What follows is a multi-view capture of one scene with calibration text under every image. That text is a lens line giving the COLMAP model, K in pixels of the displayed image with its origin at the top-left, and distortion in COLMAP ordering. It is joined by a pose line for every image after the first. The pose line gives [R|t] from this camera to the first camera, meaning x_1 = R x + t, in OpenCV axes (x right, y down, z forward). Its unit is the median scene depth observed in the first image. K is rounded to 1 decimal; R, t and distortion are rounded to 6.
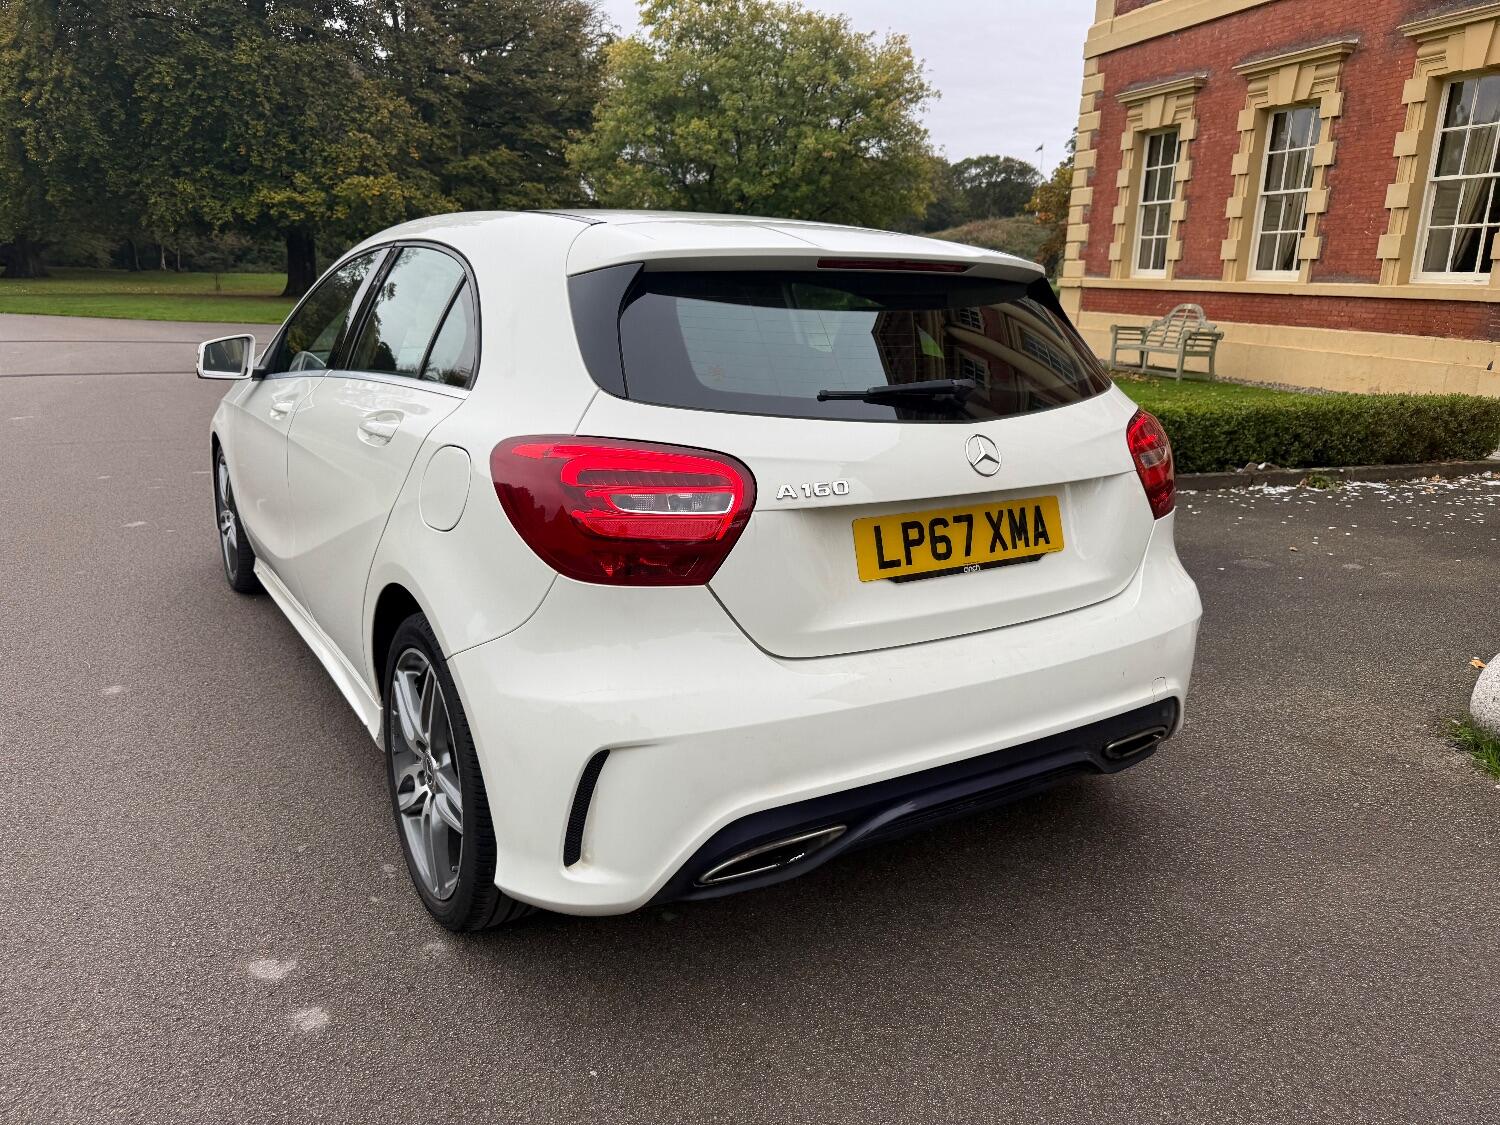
lens RADIAL K [[1059.6, 0, 758.6], [0, 1059.6, 543.5], [0, 0, 1]] dist [0.025919, -0.027153]
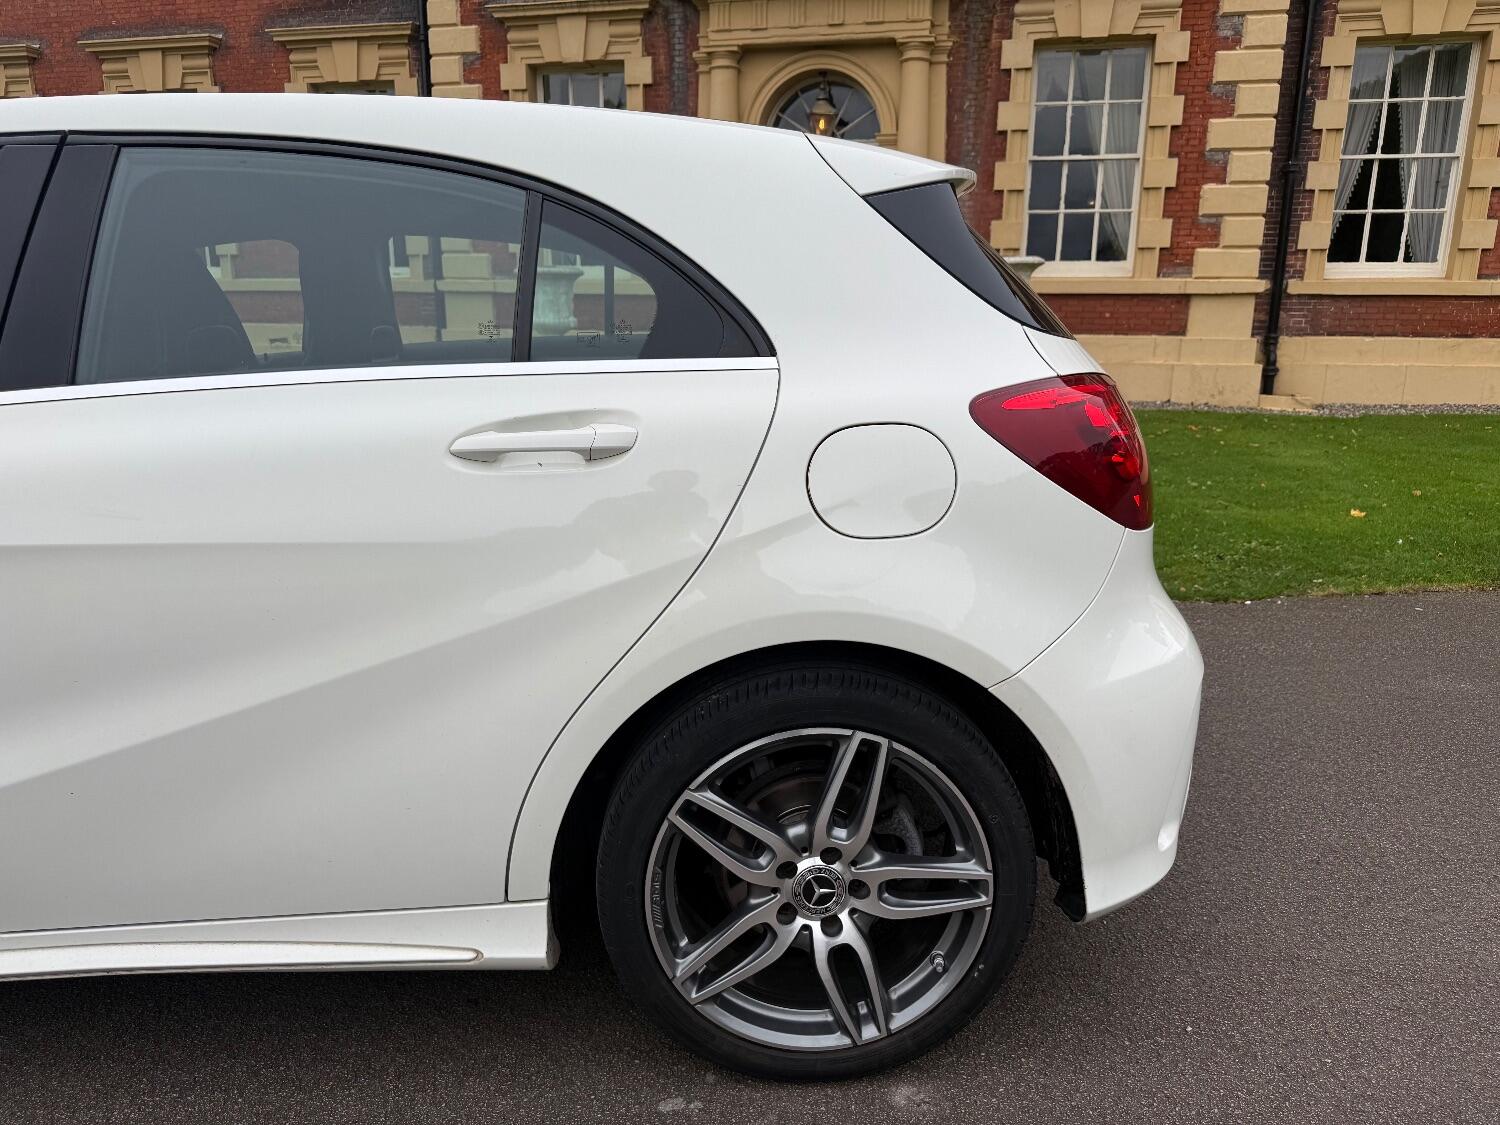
lens RADIAL K [[1073.2, 0, 747.6], [0, 1073.2, 559.6], [0, 0, 1]] dist [0.005599, -0.008470]
pose [[0.513878, -0.227019, 0.827280, -0.052884], [0.220410, 0.966916, 0.128426, -0.006255], [-0.829065, 0.116346, 0.546914, 0.037388]]
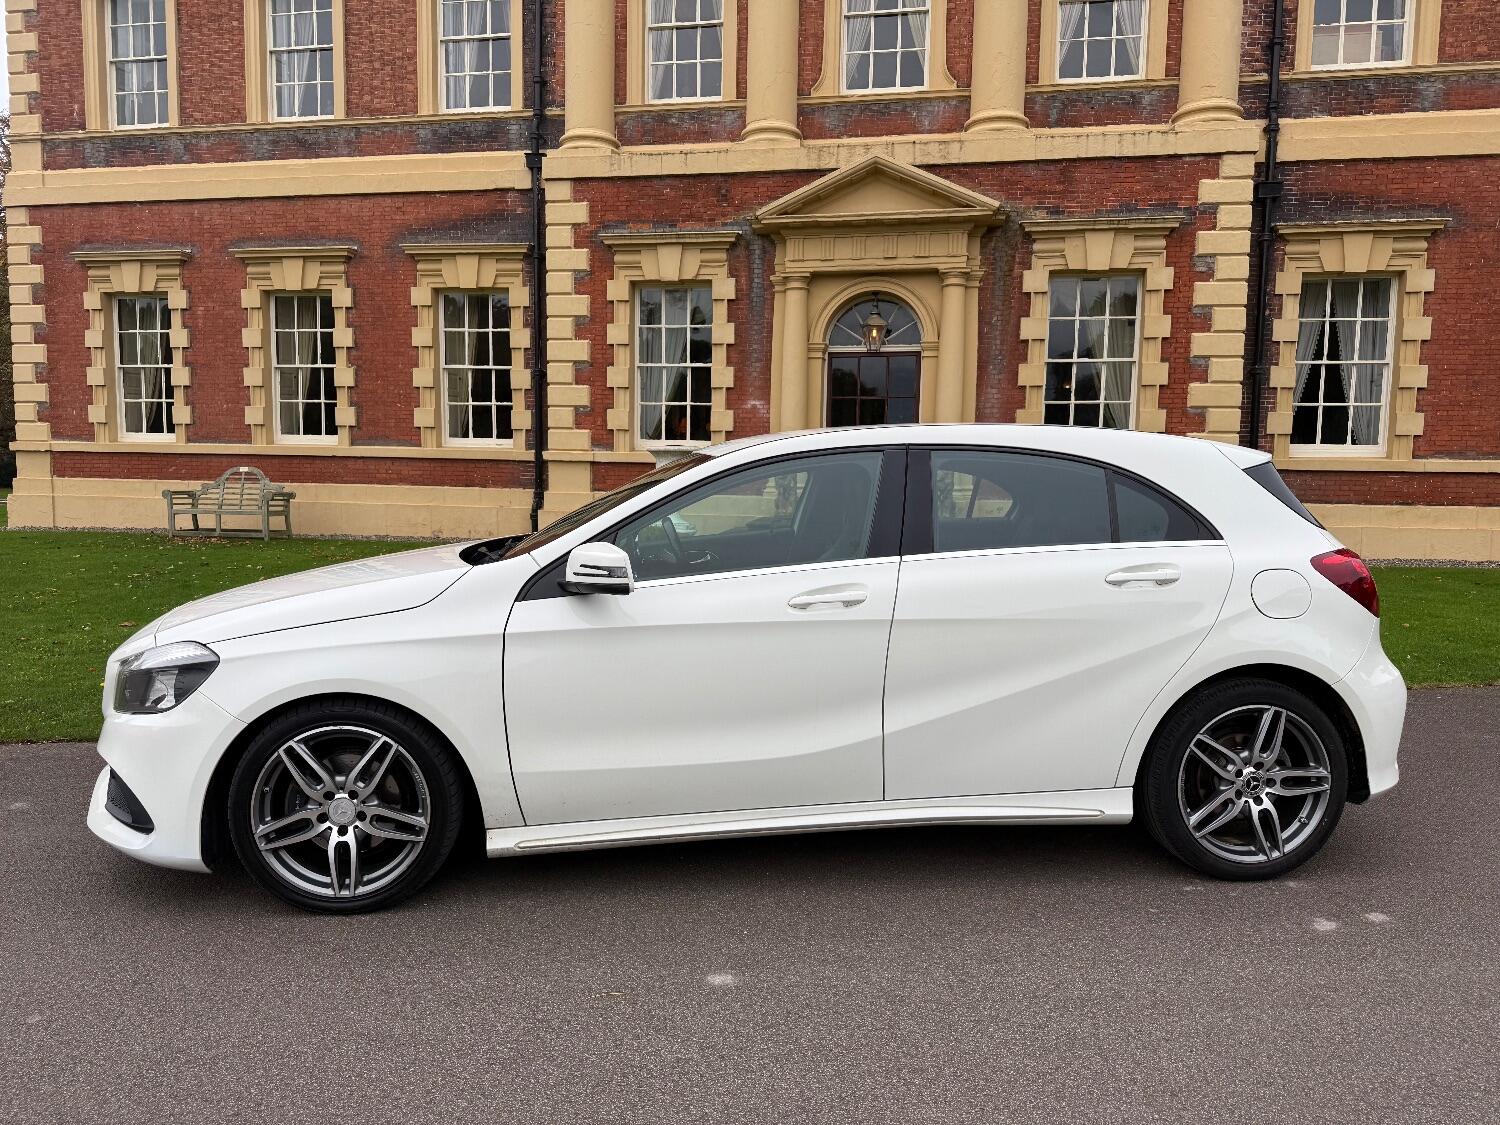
lens RADIAL K [[1033.7, 0, 736.1], [0, 1033.7, 557.5], [0, 0, 1]] dist [0.122324, -0.194348]
pose [[0.481197, -0.106107, 0.870167, -0.118589], [0.215992, 0.976395, -0.000382, -0.016224], [-0.849586, 0.188133, 0.492757, 0.049480]]
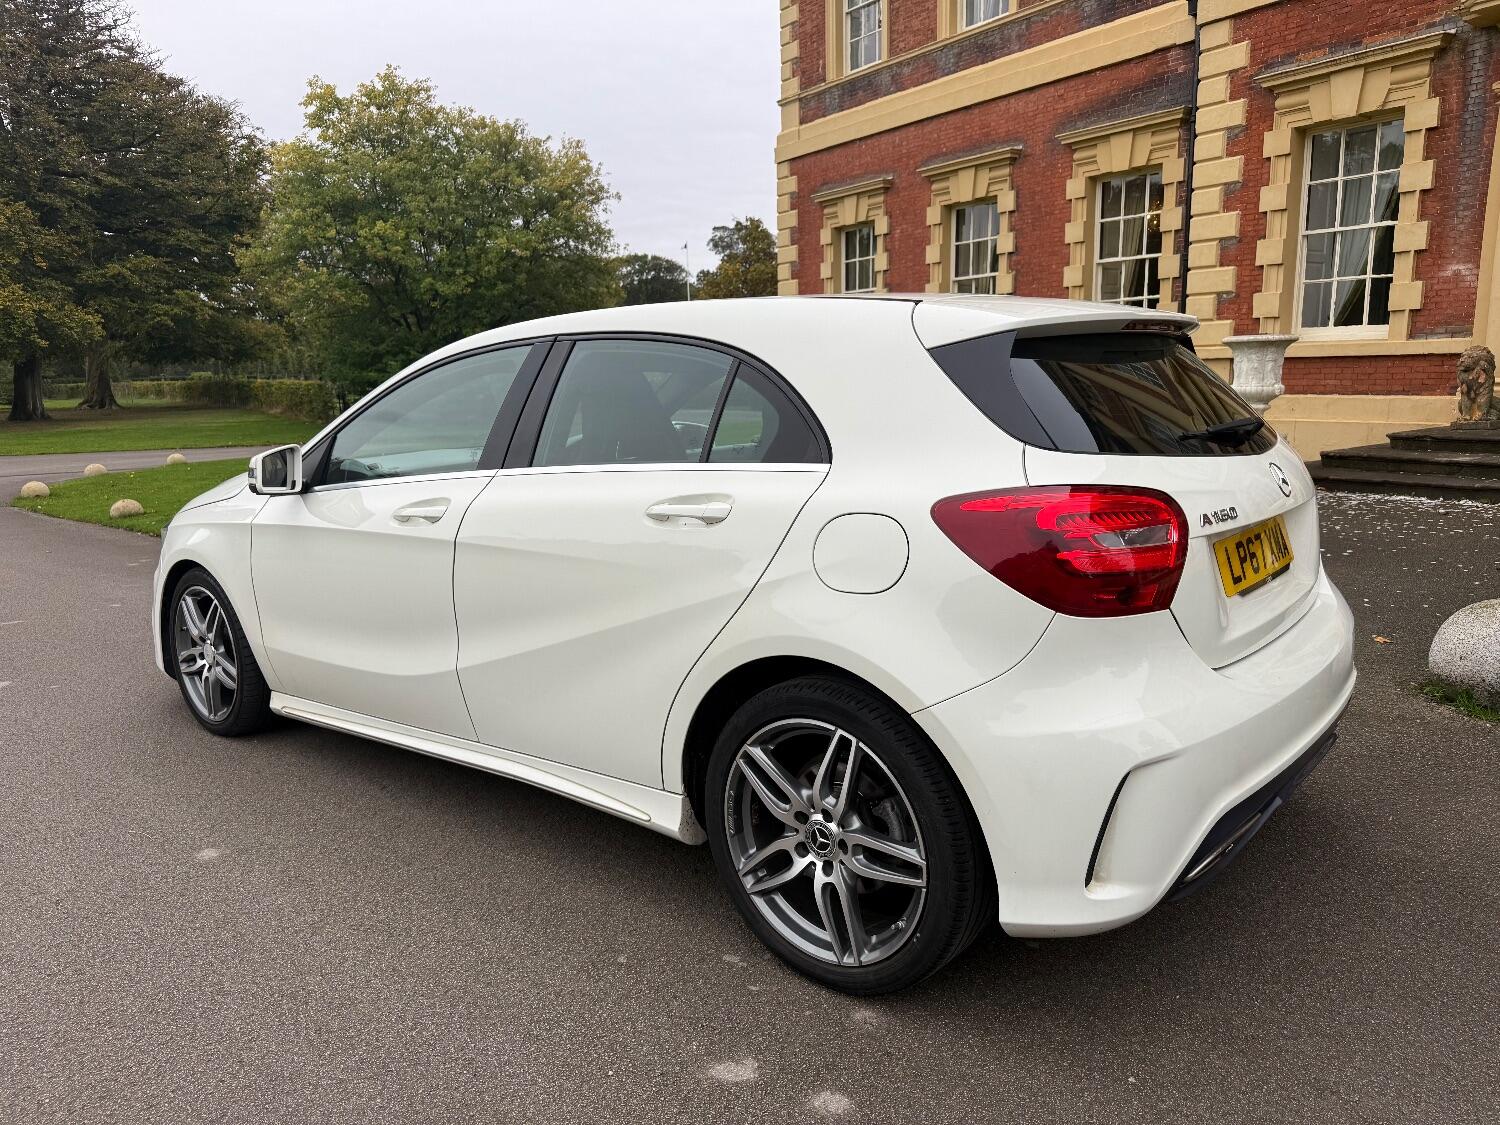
lens RADIAL K [[1056.1, 0, 739.0], [0, 1056.1, 555.0], [0, 0, 1]] dist [0.026435, -0.022993]
pose [[0.957038, -0.099638, 0.272305, -0.037889], [0.119242, 0.991263, -0.056377, -0.000371], [-0.264309, 0.086425, 0.960558, 0.002160]]
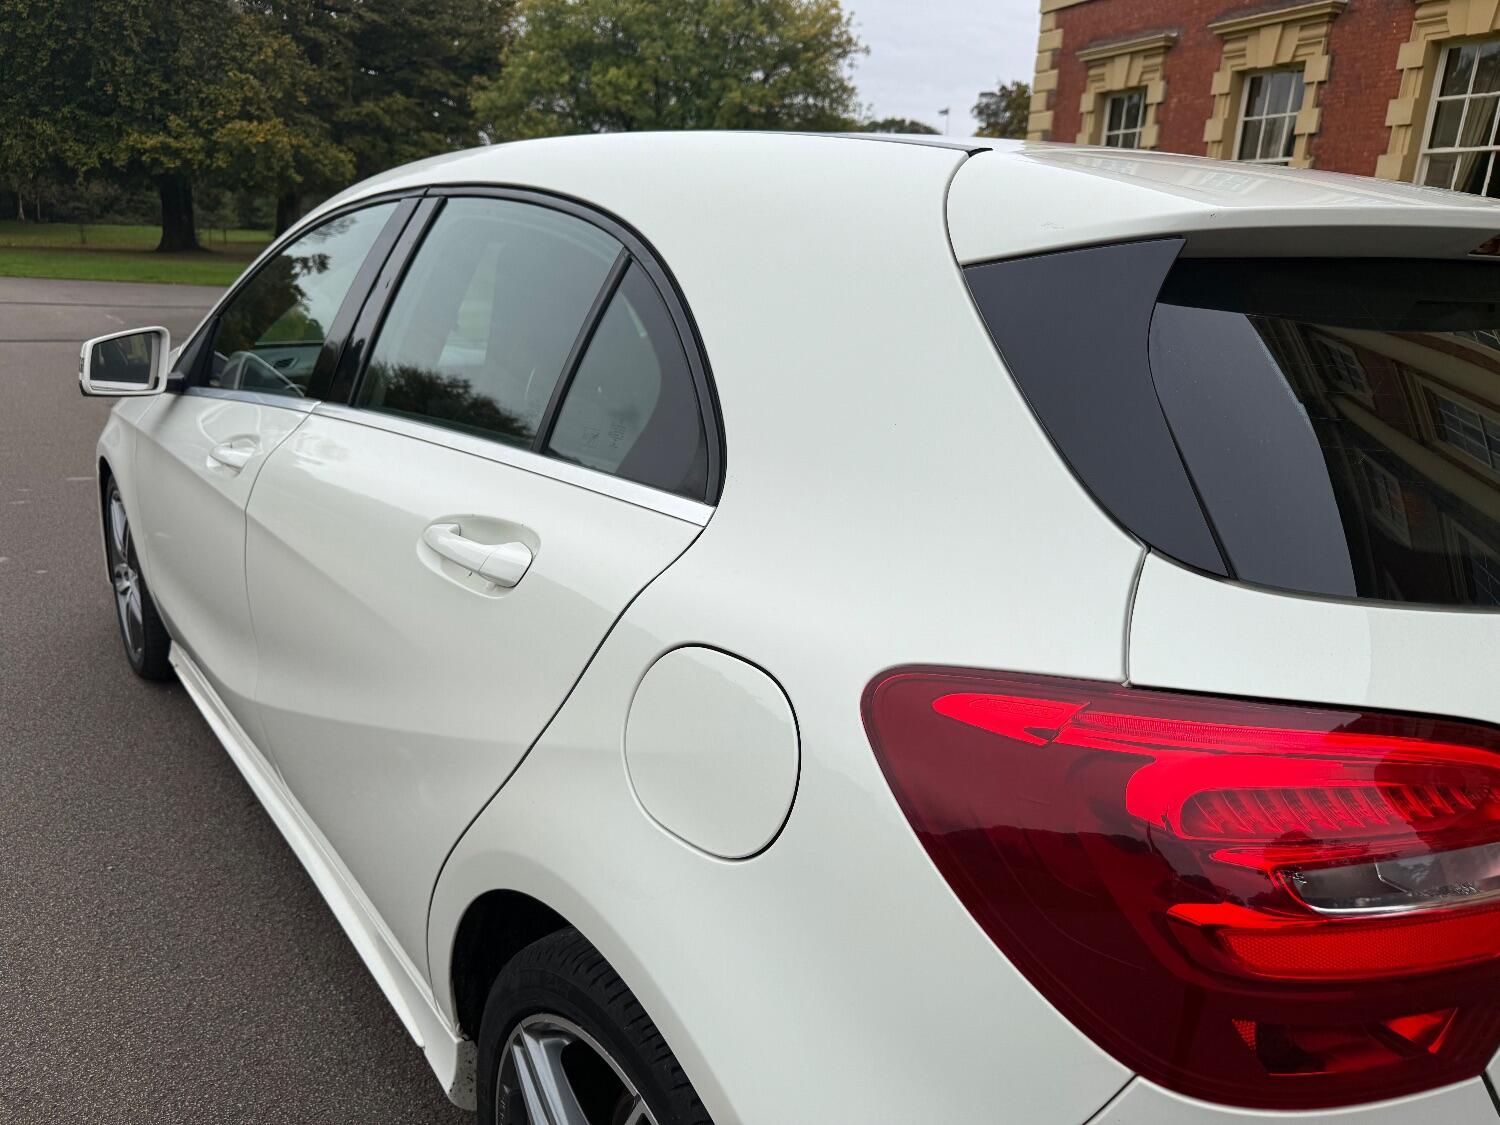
lens RADIAL K [[1073.2, 0, 747.6], [0, 1073.2, 559.6], [0, 0, 1]] dist [0.005599, -0.008470]
pose [[0.996886, -0.004648, 0.078720, -0.017187], [0.001177, 0.999027, 0.044084, -0.008267], [-0.078848, -0.043854, 0.995922, 0.030726]]
